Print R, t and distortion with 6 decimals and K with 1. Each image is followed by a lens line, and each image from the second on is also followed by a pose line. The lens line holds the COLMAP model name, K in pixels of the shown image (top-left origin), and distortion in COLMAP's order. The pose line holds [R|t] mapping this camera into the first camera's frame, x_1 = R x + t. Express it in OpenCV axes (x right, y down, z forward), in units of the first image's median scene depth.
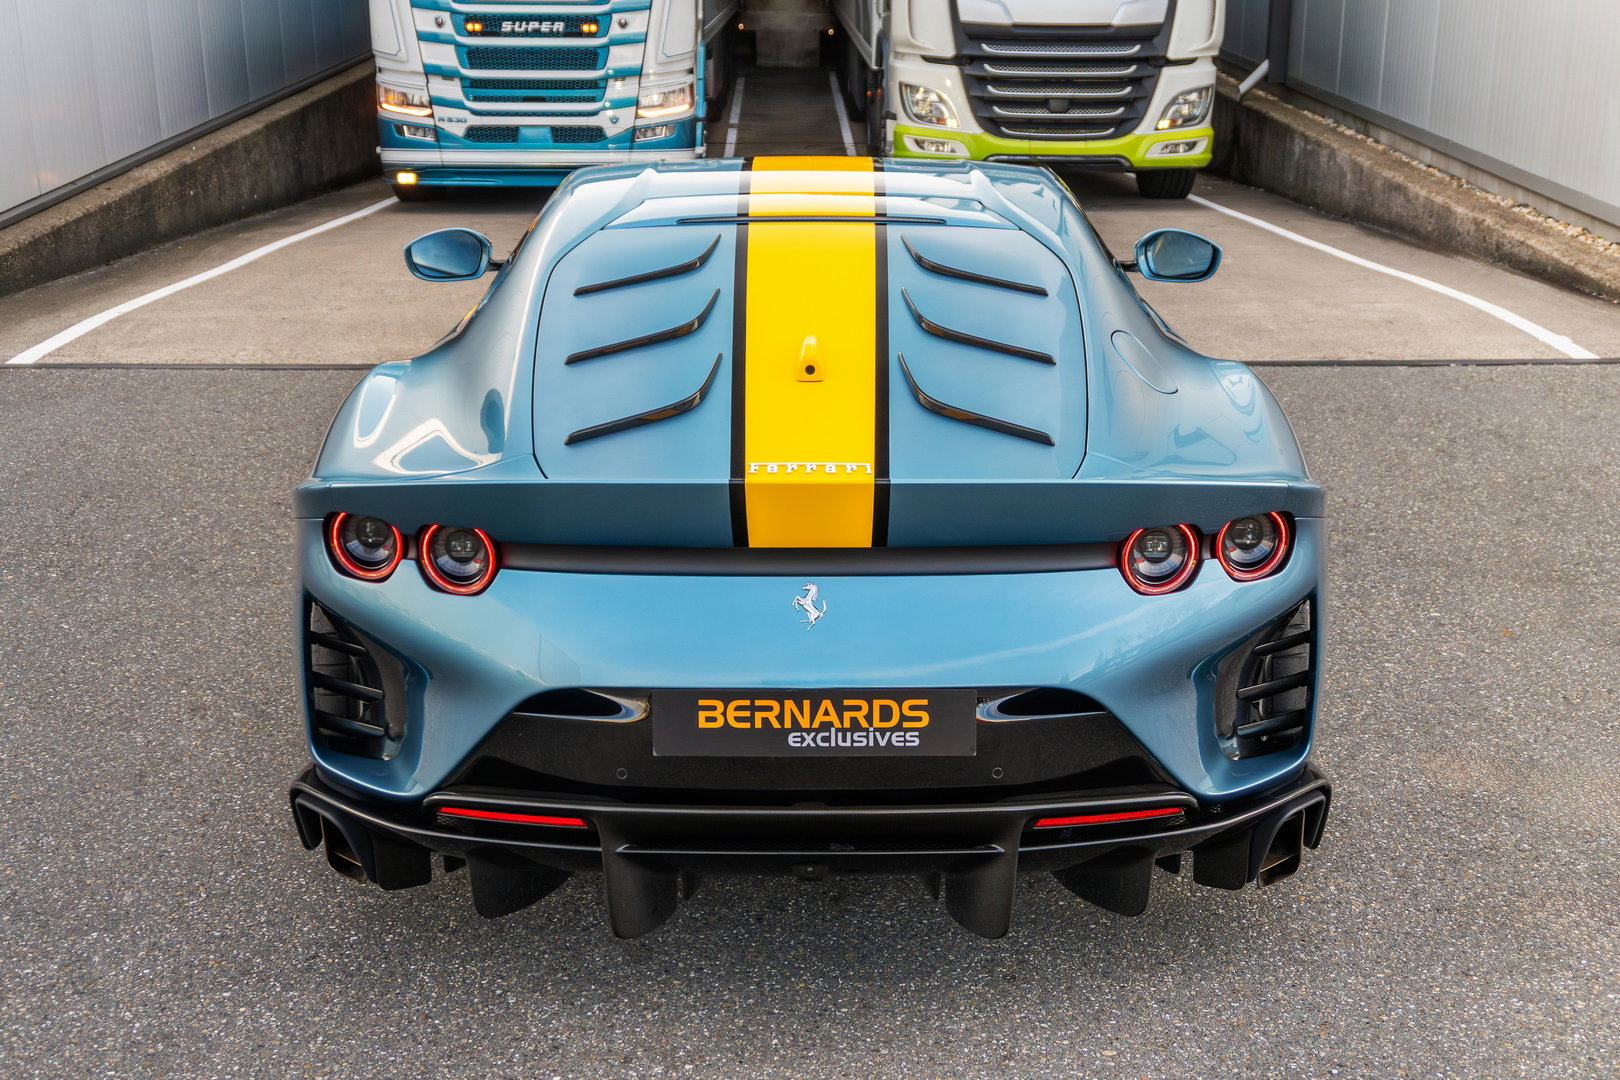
lens RADIAL K [[1975.3, 0, 810.0], [0, 1975.3, 540.0], [0, 0, 1]] dist [0.014618, -0.056650]
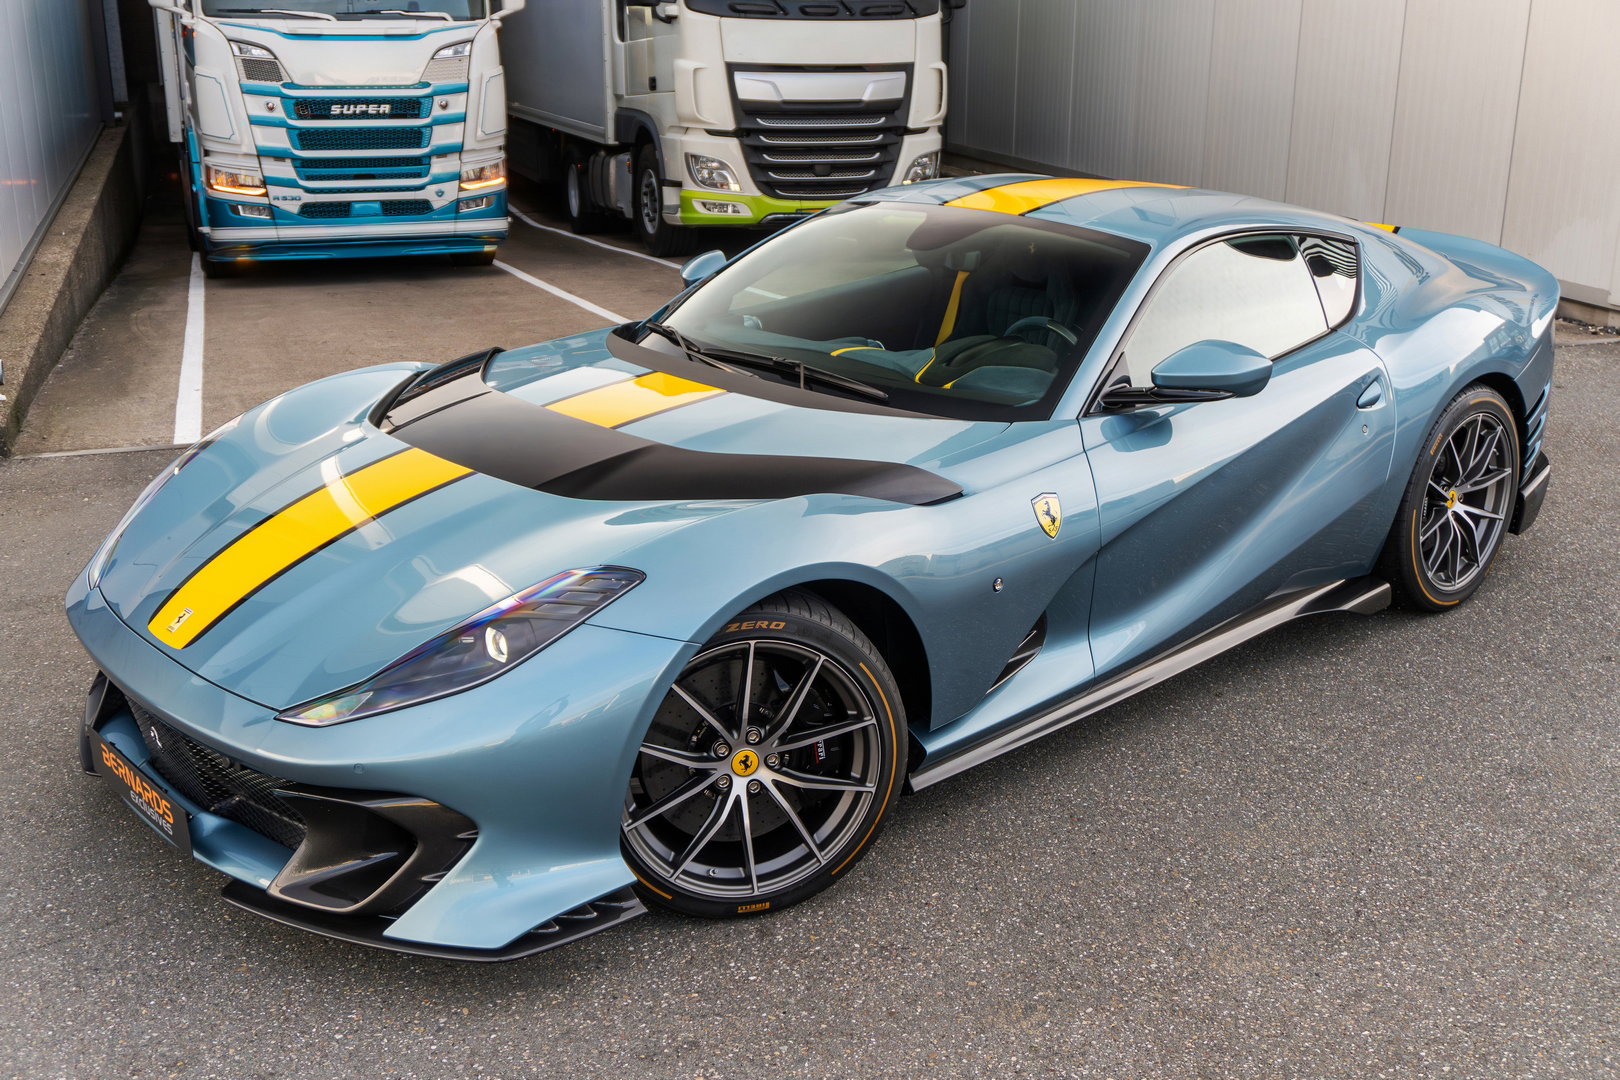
lens RADIAL K [[1719.6, 0, 817.9], [0, 1719.6, 548.3], [0, 0, 1]] dist [-0.005958, -0.027795]
pose [[0.946540, -0.093363, 0.308780, -0.275405], [0.094502, 0.995461, 0.011300, -0.011417], [-0.308433, 0.018484, 0.951066, 0.049770]]
